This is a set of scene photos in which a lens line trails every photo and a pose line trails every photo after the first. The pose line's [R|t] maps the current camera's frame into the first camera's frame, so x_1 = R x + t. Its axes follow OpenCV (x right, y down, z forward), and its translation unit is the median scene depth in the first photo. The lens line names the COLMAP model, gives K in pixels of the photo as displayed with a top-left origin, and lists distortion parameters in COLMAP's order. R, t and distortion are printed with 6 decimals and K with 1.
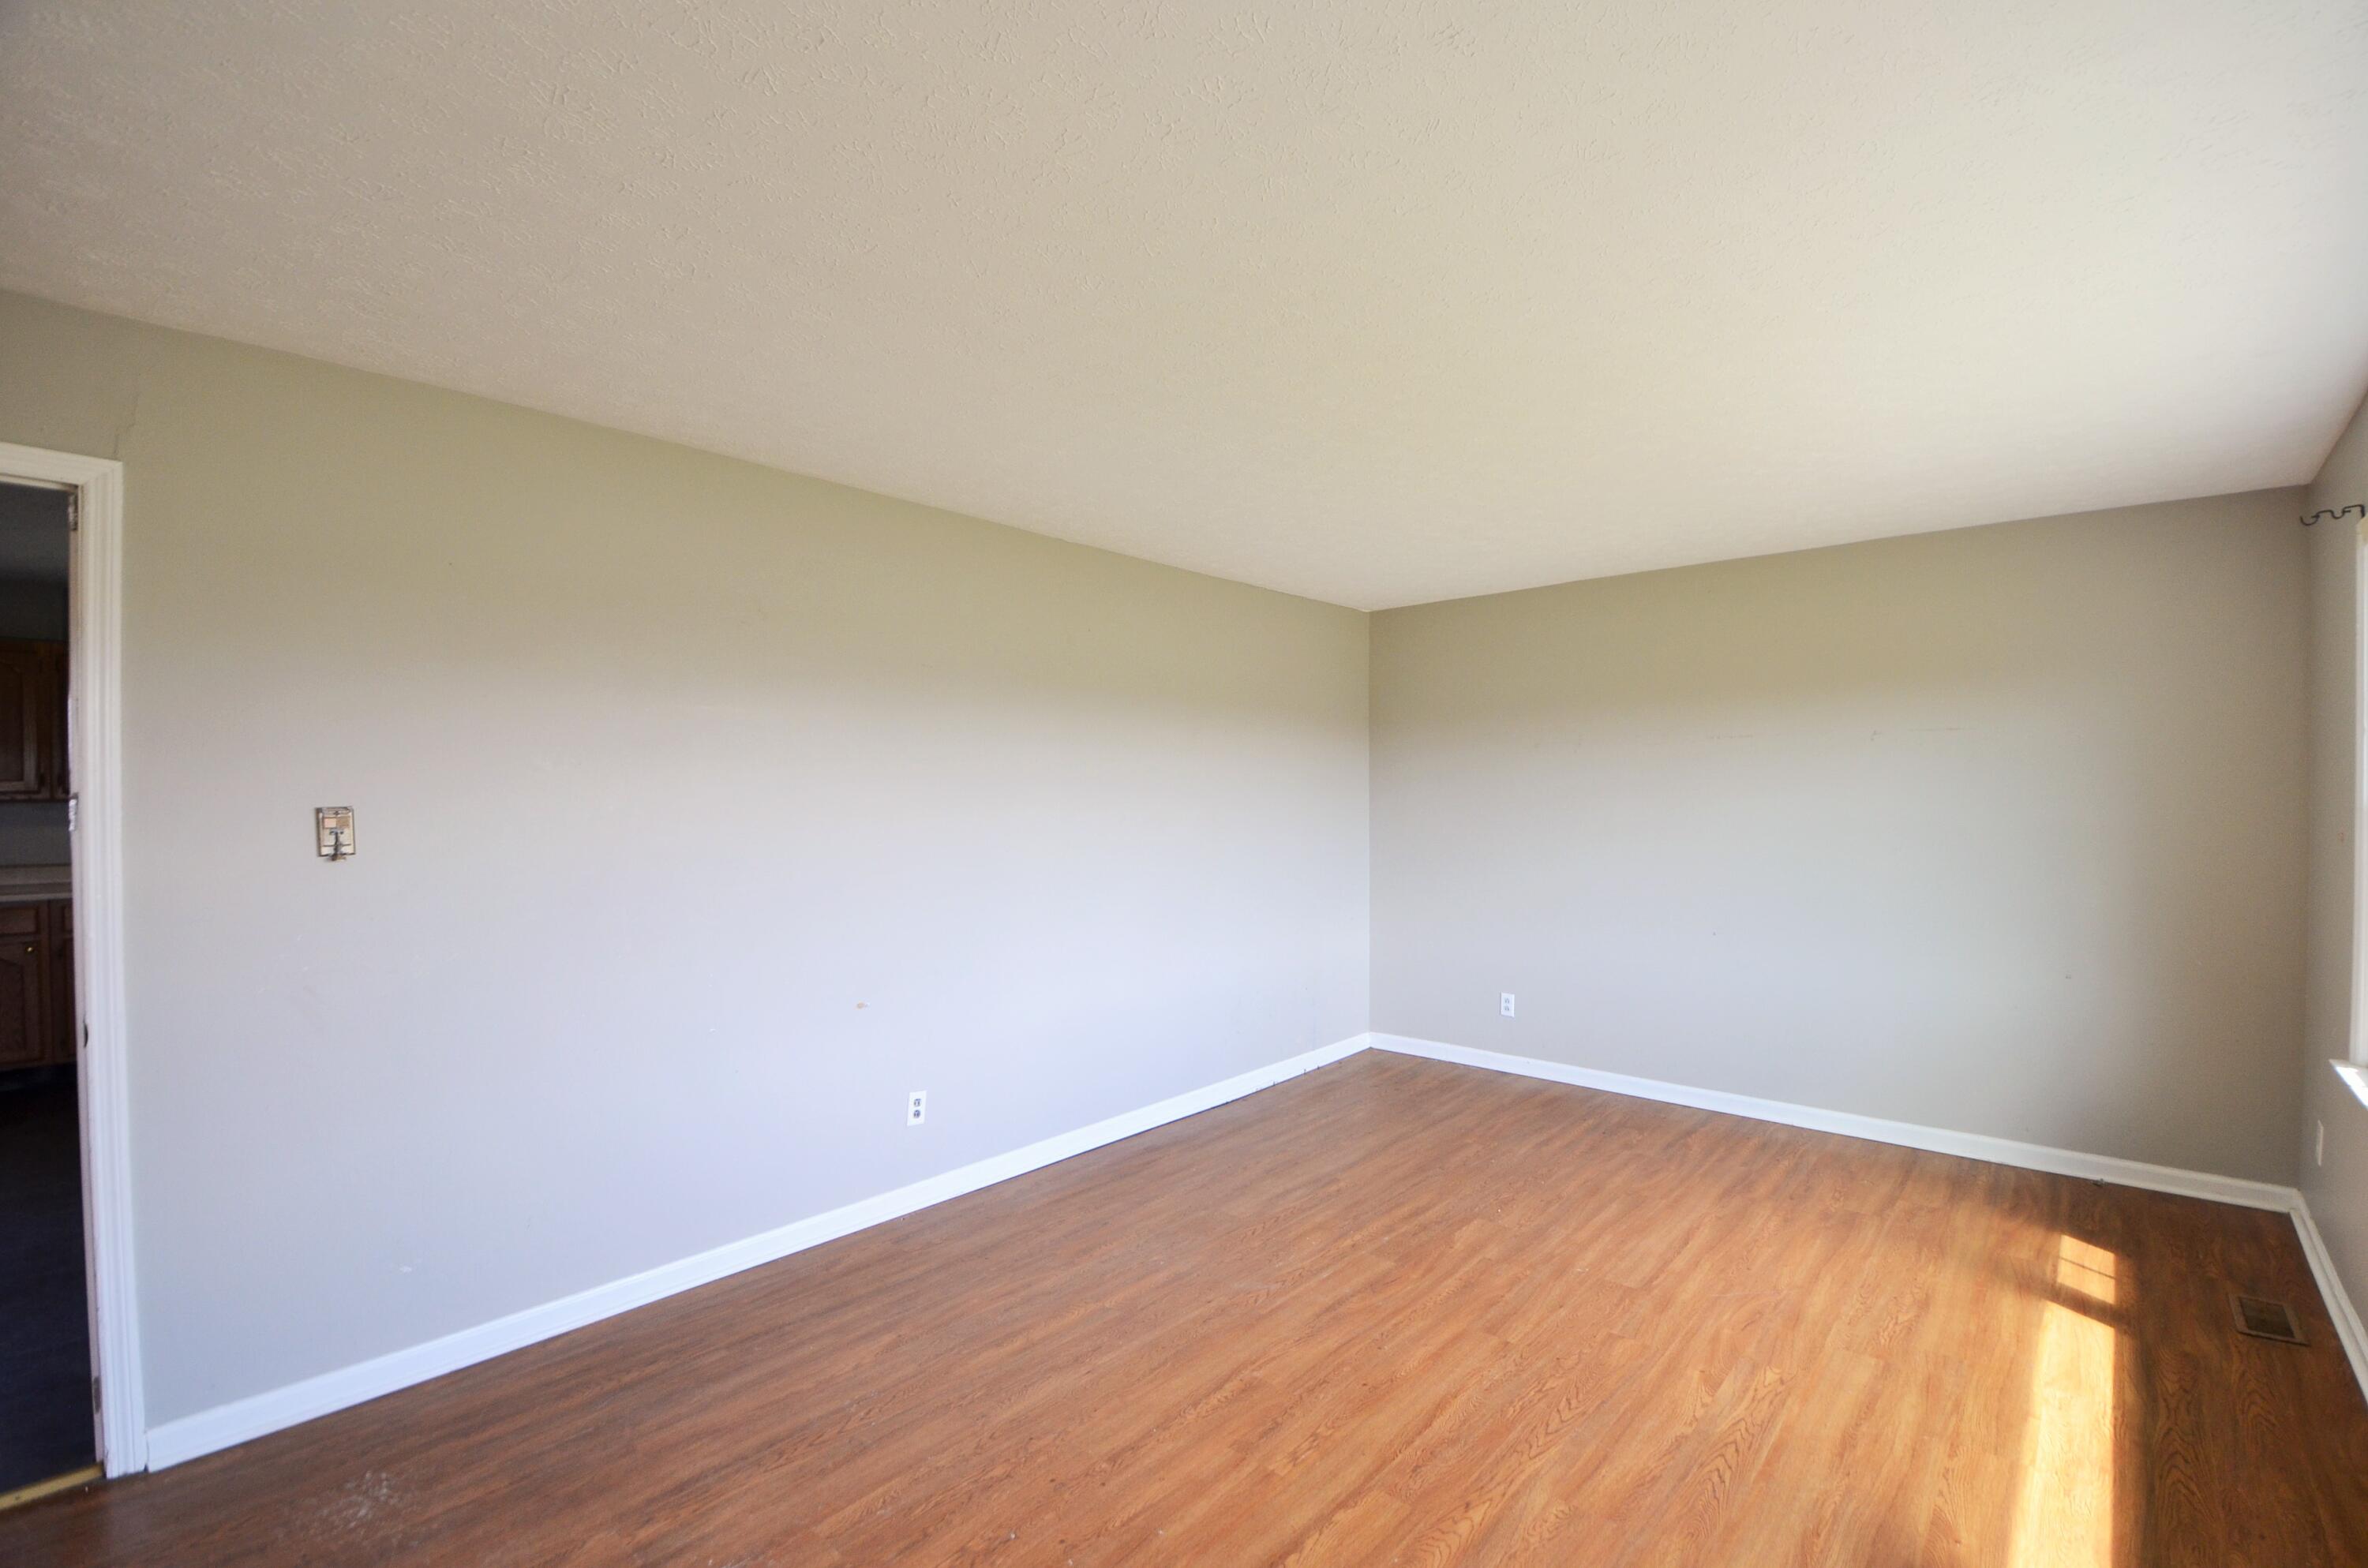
lens RADIAL K [[1025.2, 0, 1205.0], [0, 1025.2, 811.9], [0, 0, 1]] dist [0.021460, -0.028052]
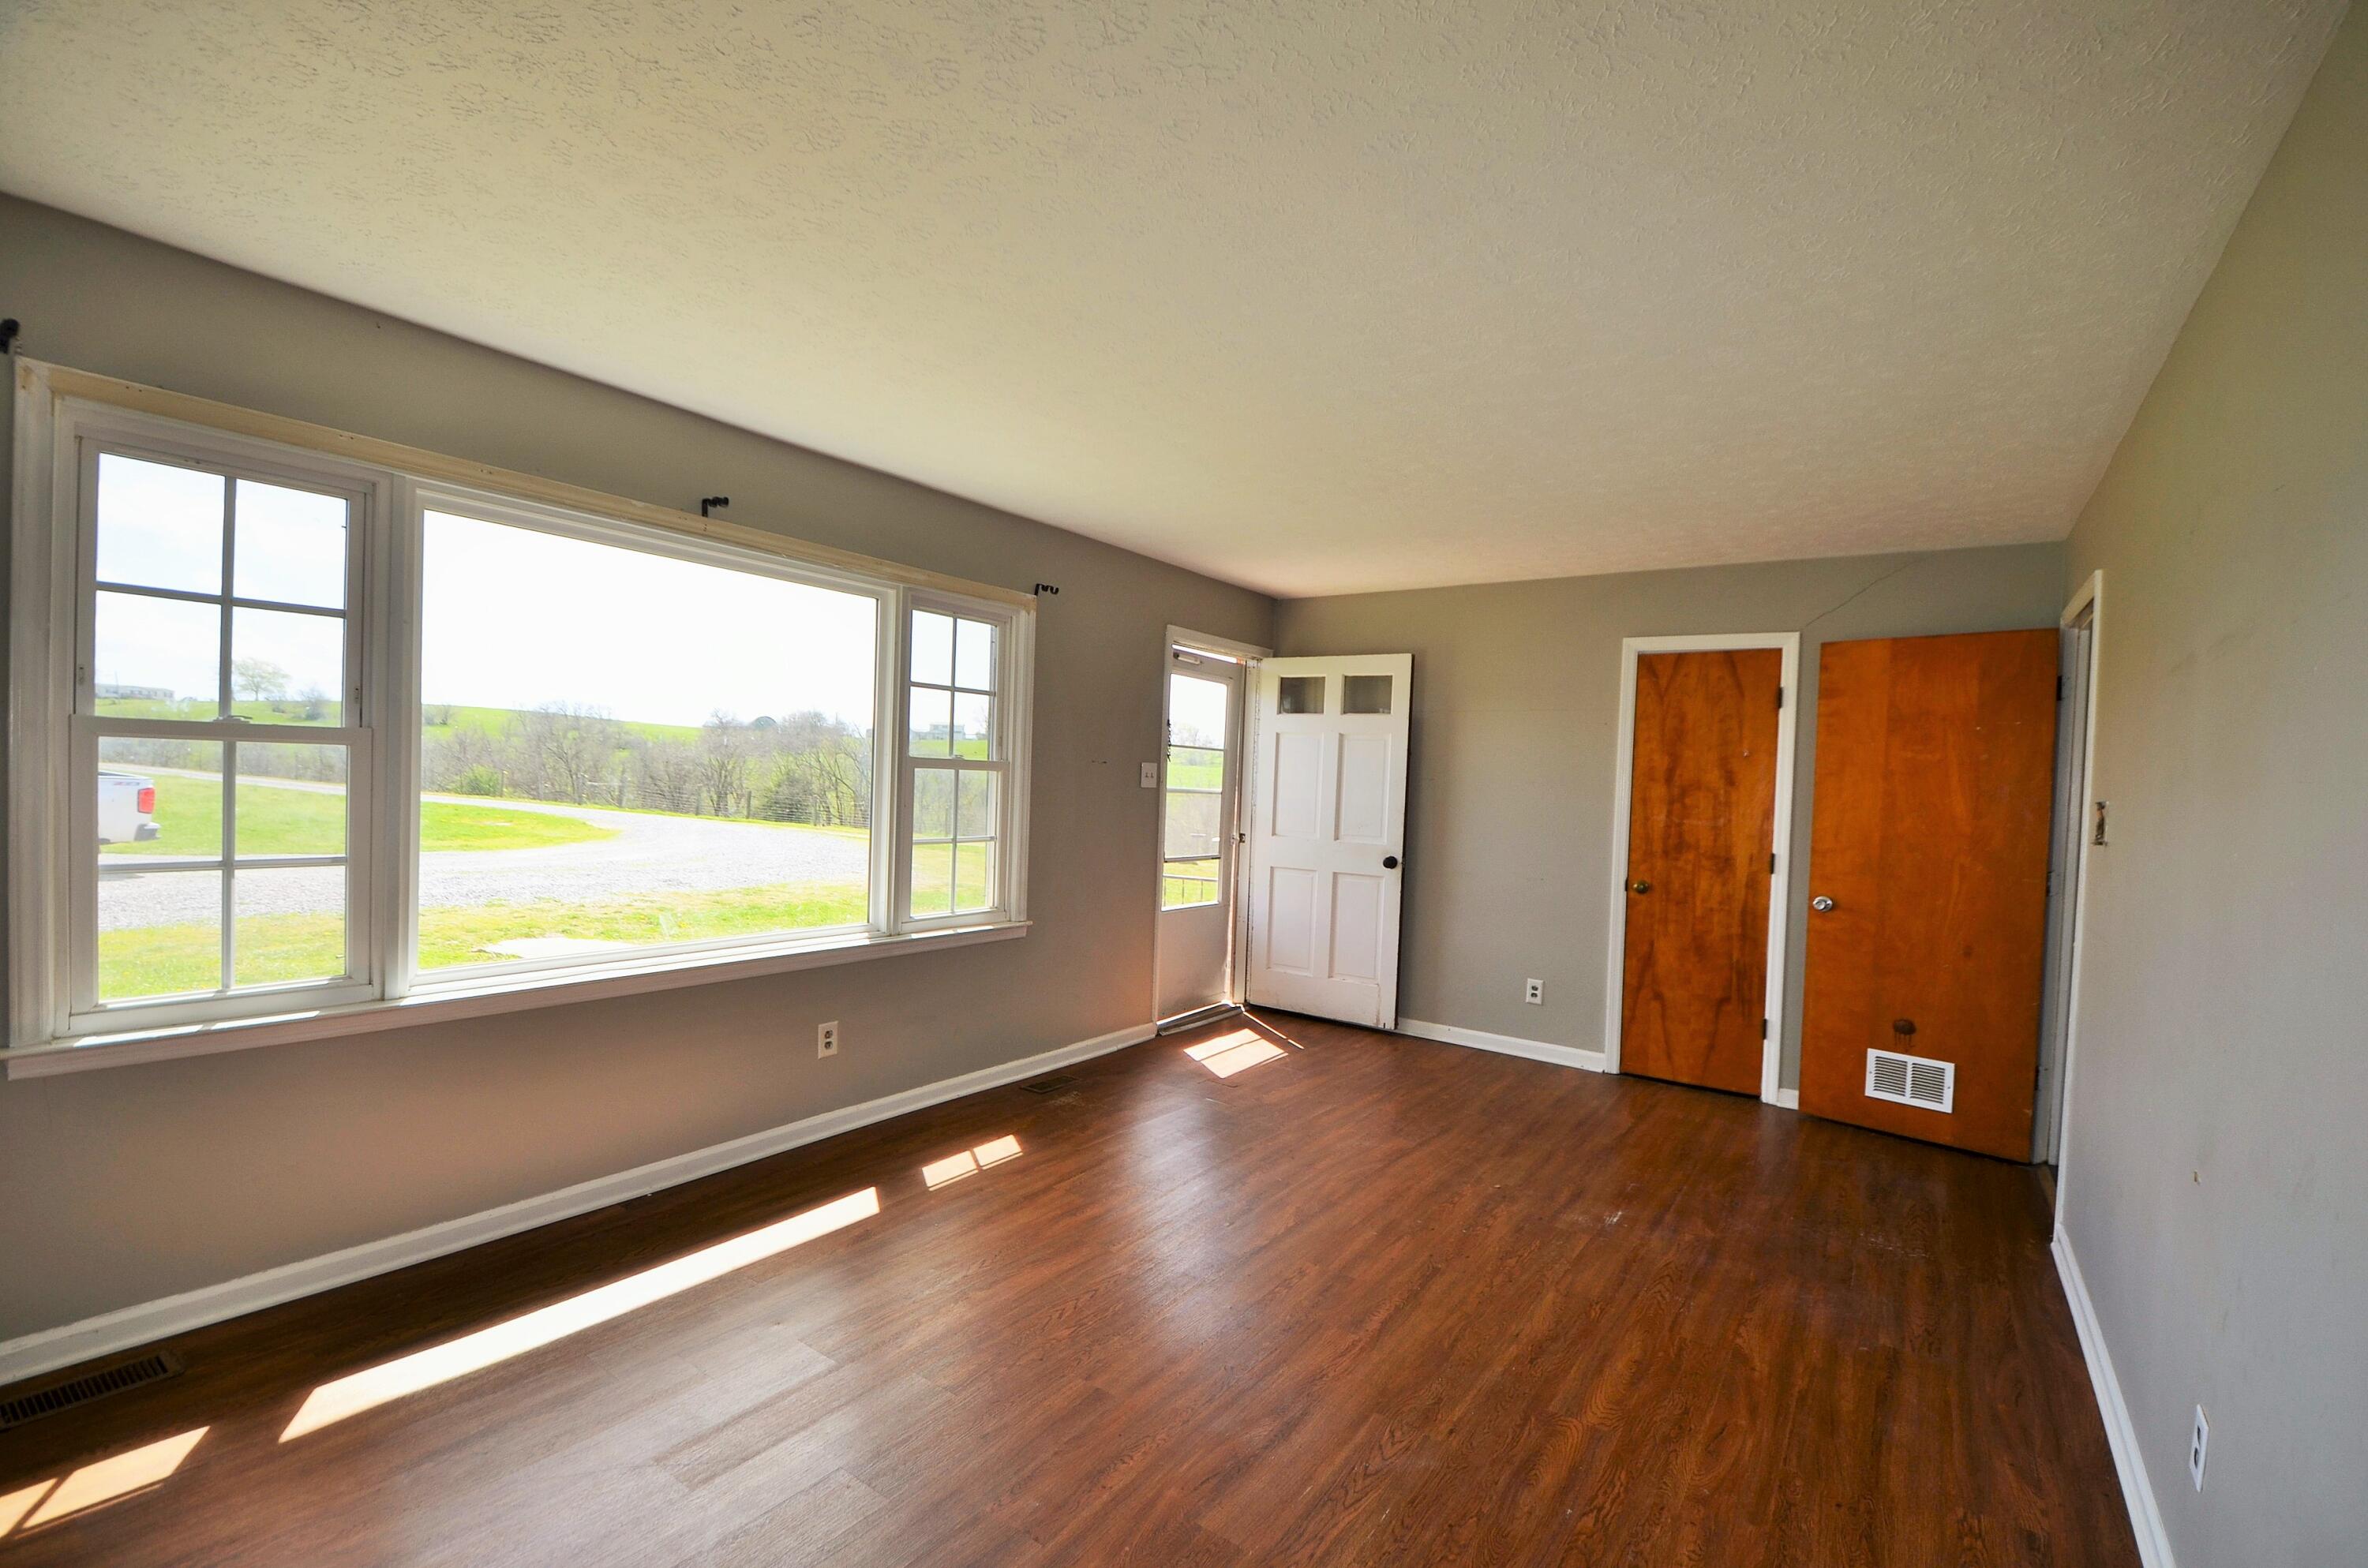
lens RADIAL K [[1025.2, 0, 1205.0], [0, 1025.2, 811.9], [0, 0, 1]] dist [0.021460, -0.028052]
pose [[-0.993159, -0.034094, -0.111679, 0.252736], [-0.039825, 0.997980, 0.049493, -0.008145], [0.109766, 0.053602, -0.992511, 1.517776]]
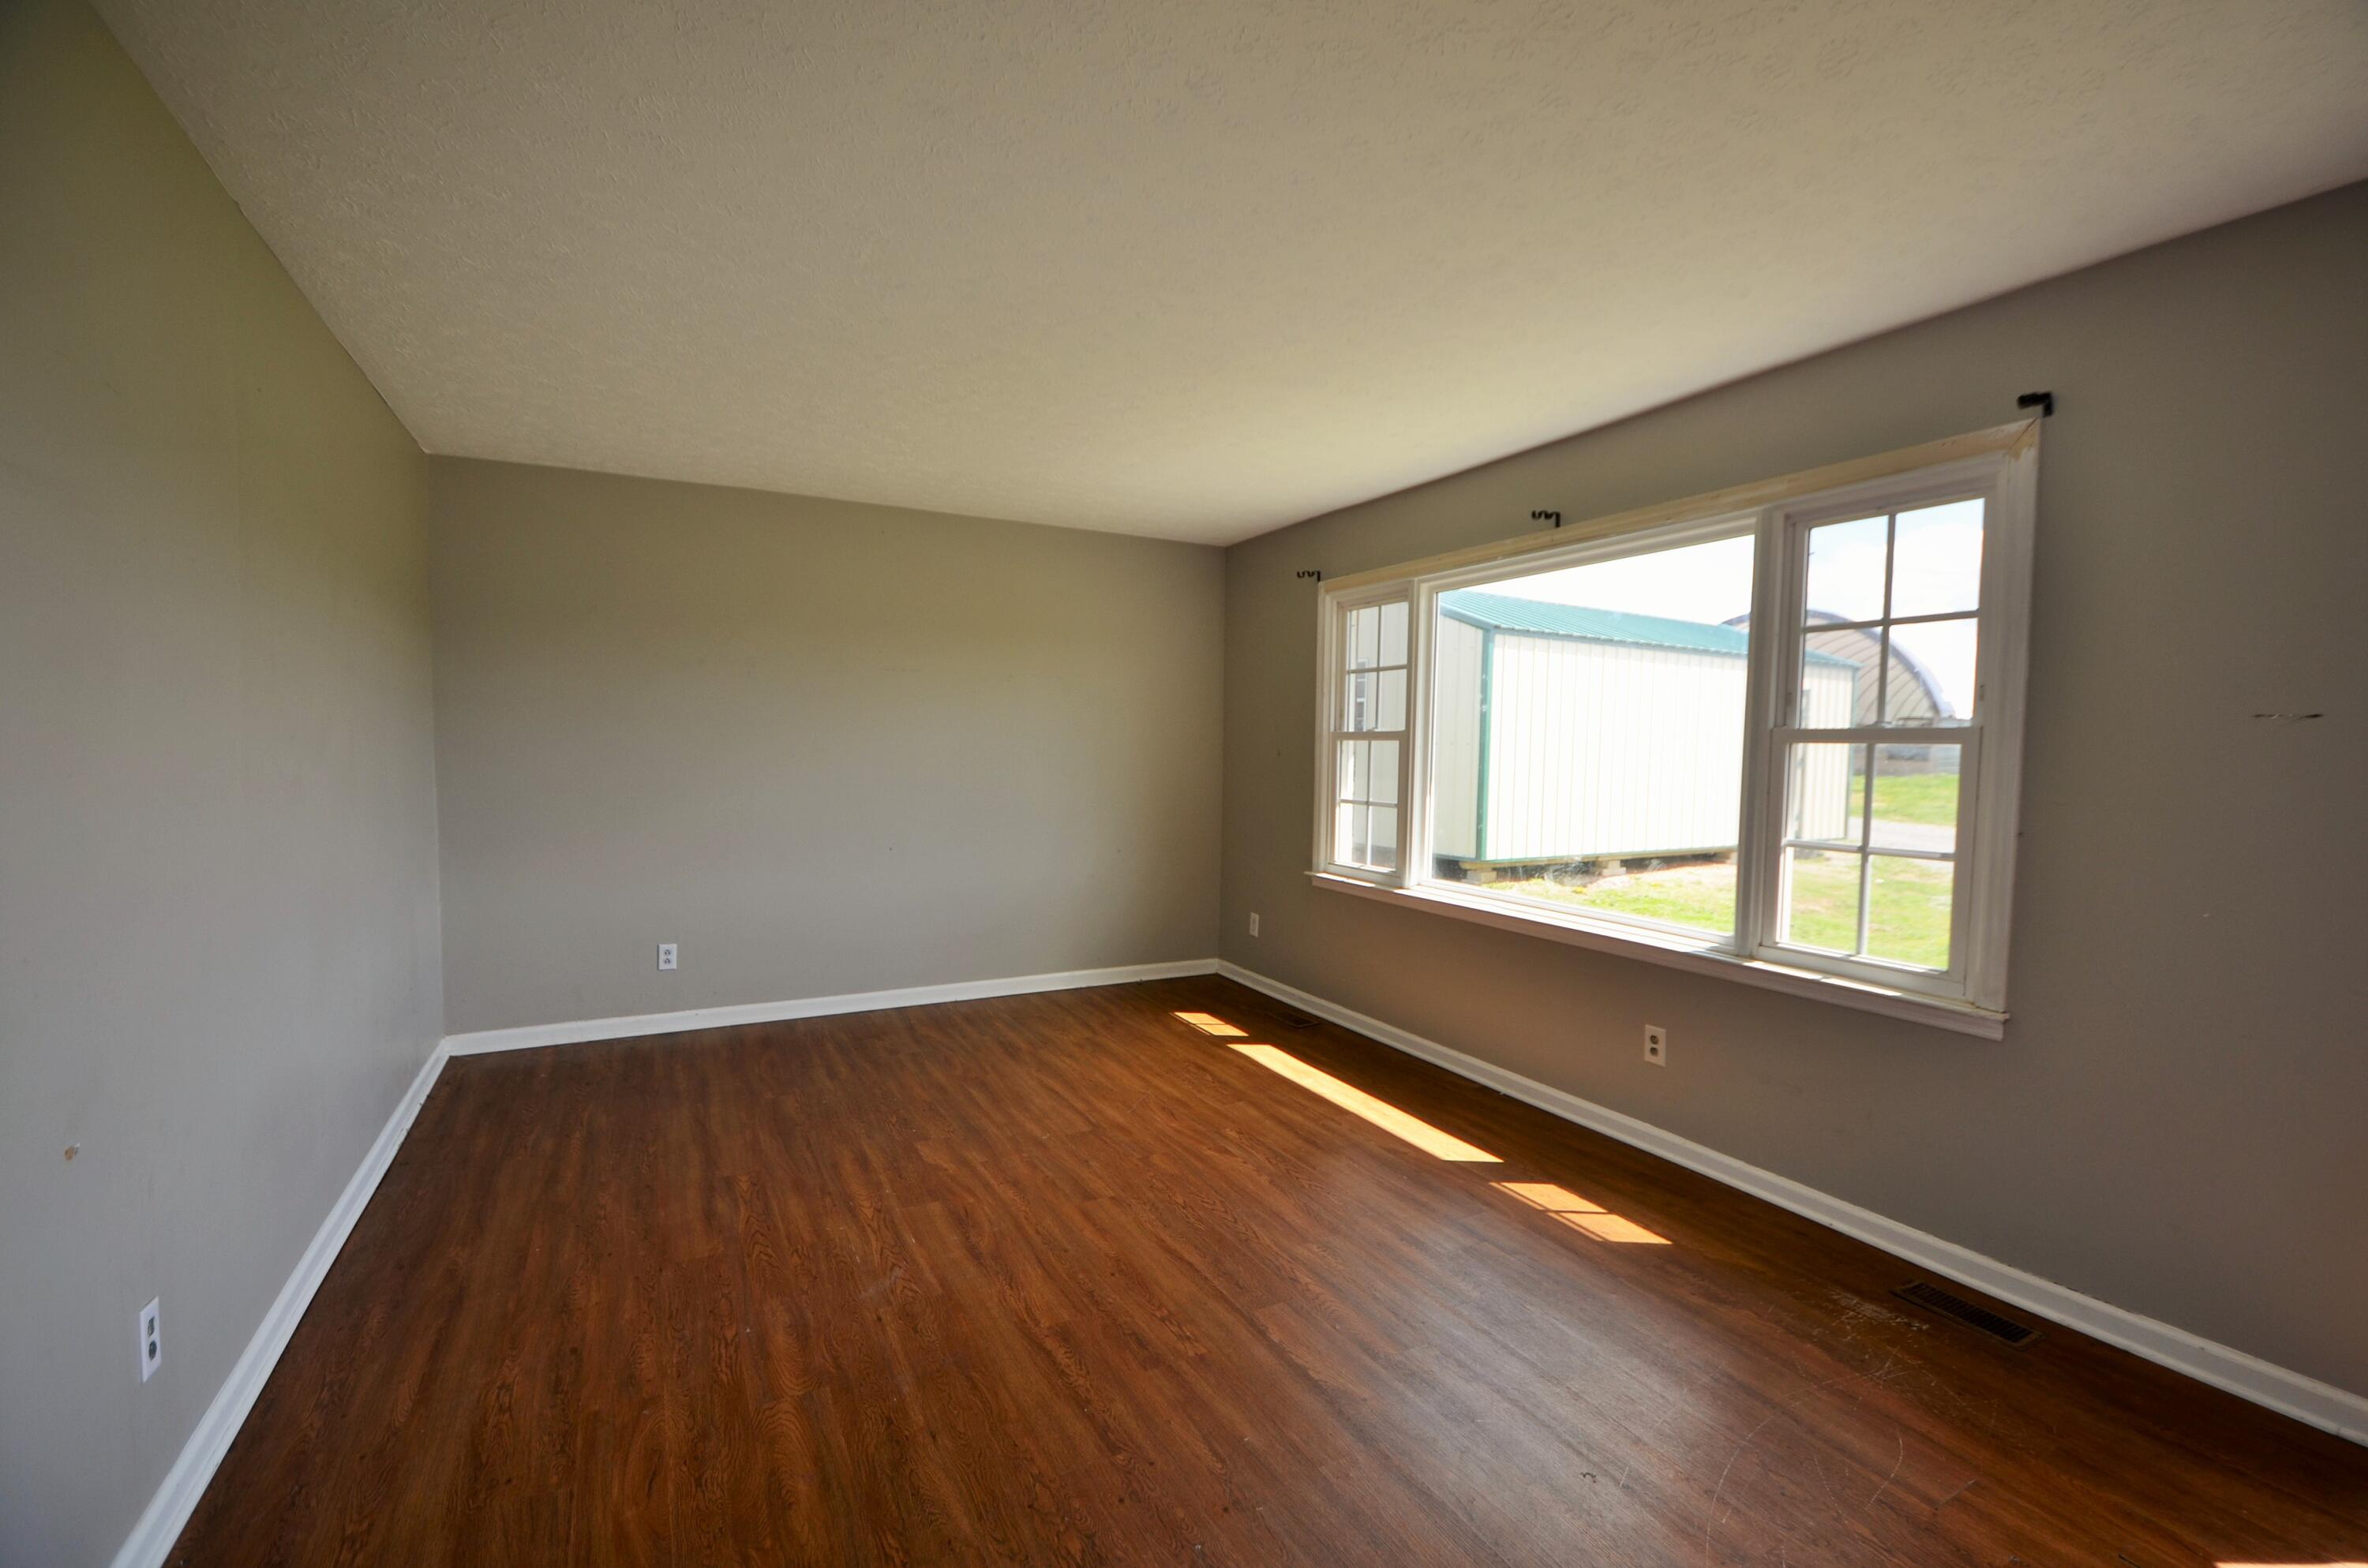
lens RADIAL K [[1025.2, 0, 1205.0], [0, 1025.2, 811.9], [0, 0, 1]] dist [0.021460, -0.028052]
pose [[0.349579, -0.054585, 0.935316, -0.579135], [0.001066, 0.998324, 0.057864, 0.021728], [-0.936906, -0.019231, 0.349051, 0.424545]]
